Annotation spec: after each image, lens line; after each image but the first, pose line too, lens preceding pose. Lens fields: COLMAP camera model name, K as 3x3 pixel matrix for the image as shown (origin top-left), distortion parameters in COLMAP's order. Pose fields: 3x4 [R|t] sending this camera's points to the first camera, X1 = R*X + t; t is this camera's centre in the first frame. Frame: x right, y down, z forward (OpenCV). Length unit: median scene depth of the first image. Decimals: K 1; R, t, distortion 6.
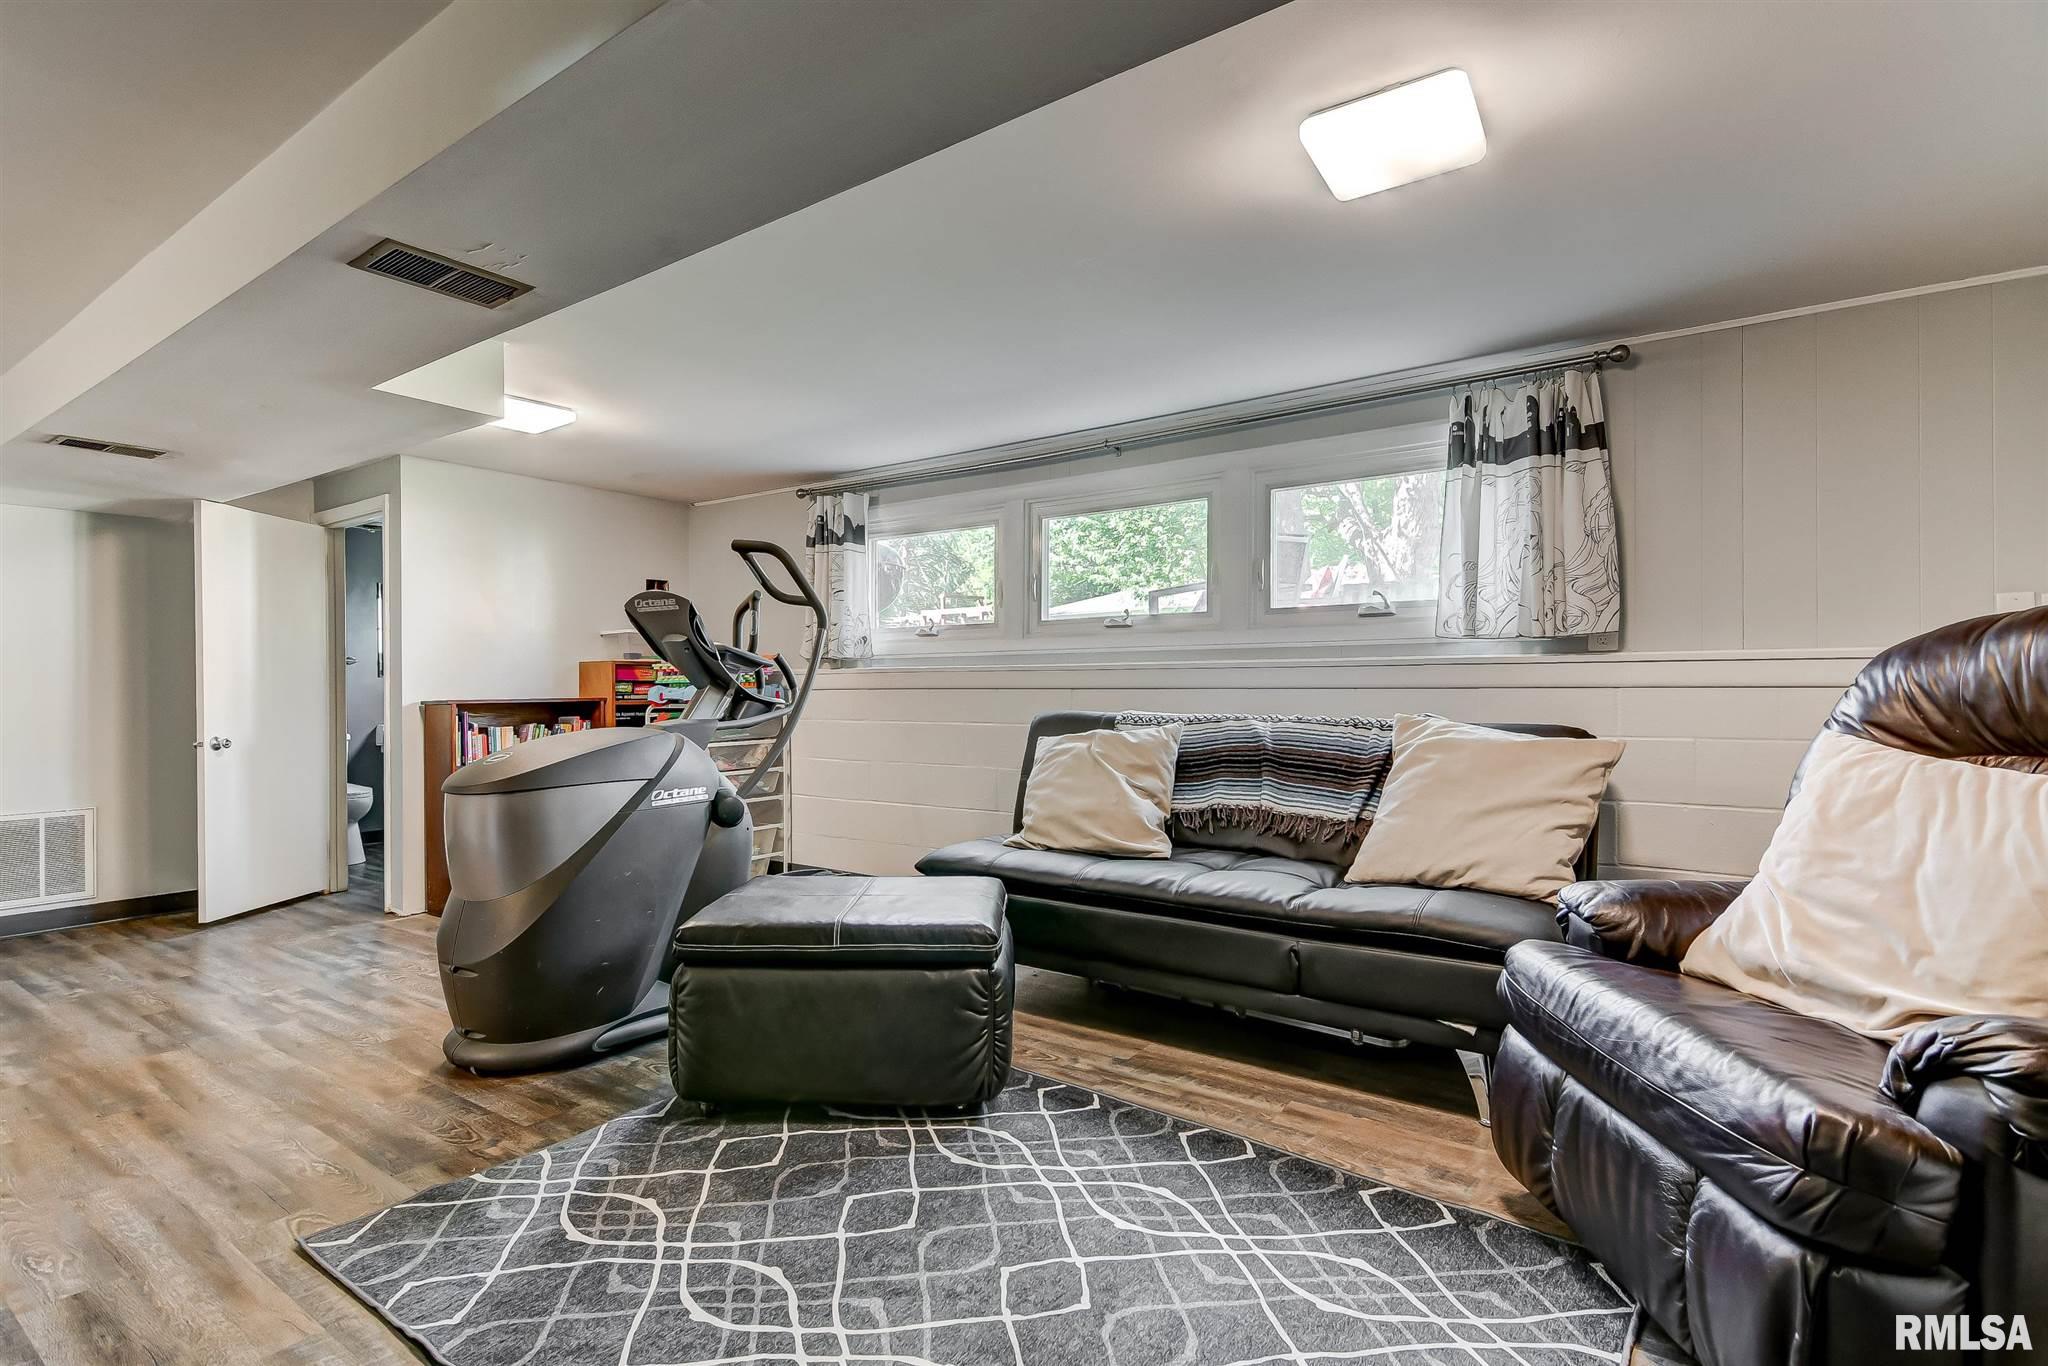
lens RADIAL K [[981.8, 0, 1009.6], [0, 981.8, 685.4], [0, 0, 1]] dist [0.018452, -0.015174]
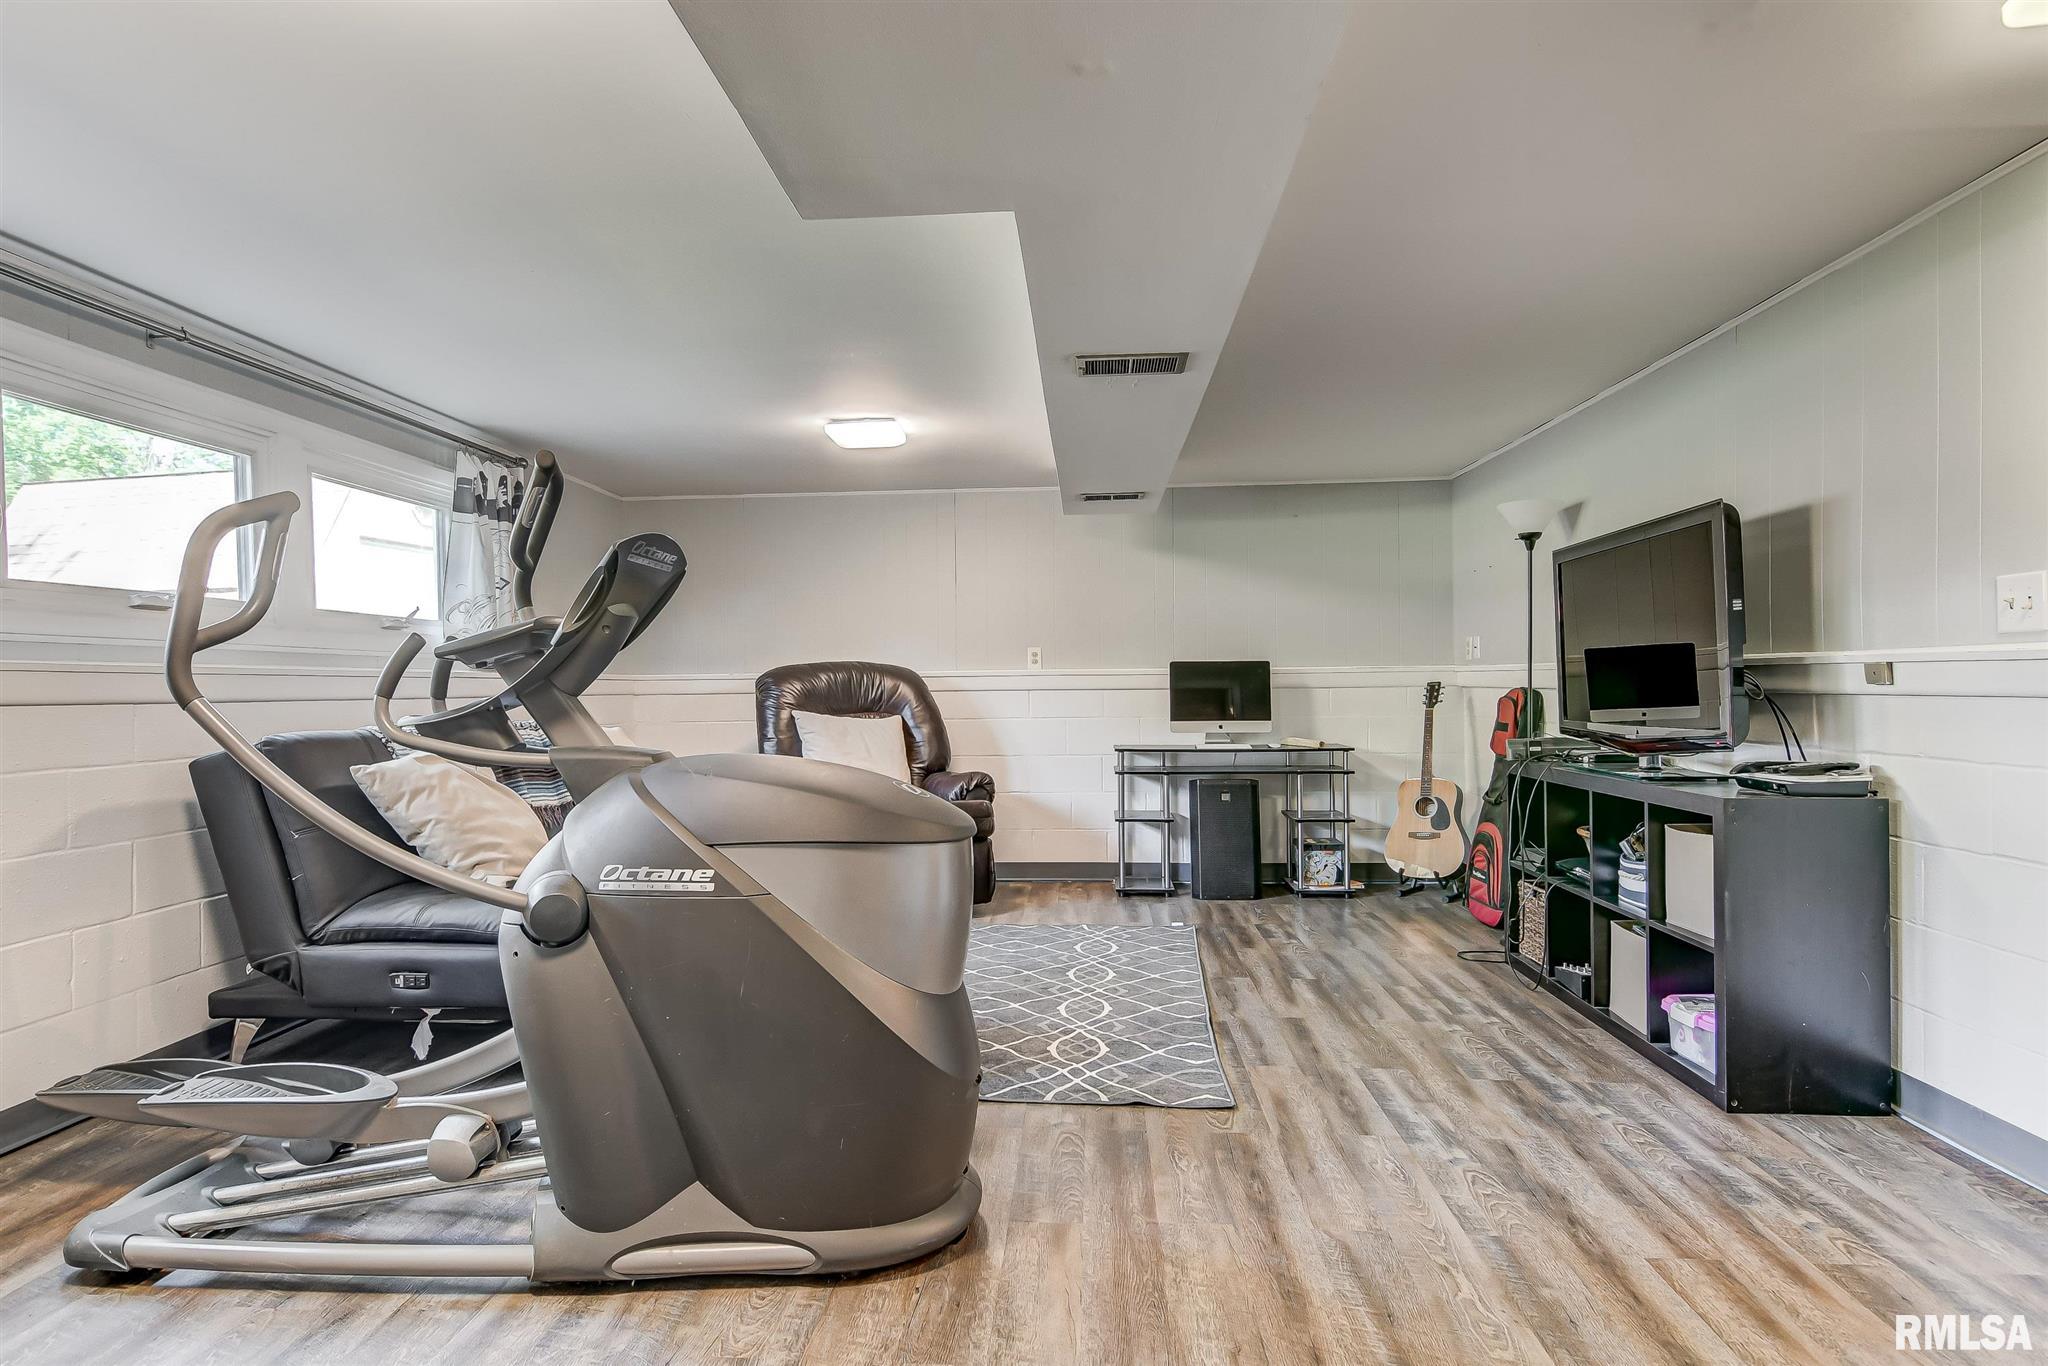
lens RADIAL K [[1133.0, 0, 1010.3], [0, 1133.0, 685.1], [0, 0, 1]] dist [0.026491, -0.025327]
pose [[-0.531020, 0.007658, 0.847325, -1.852249], [0.012889, 0.999916, -0.000960, -0.004107], [-0.847261, 0.010412, -0.531074, 2.050030]]
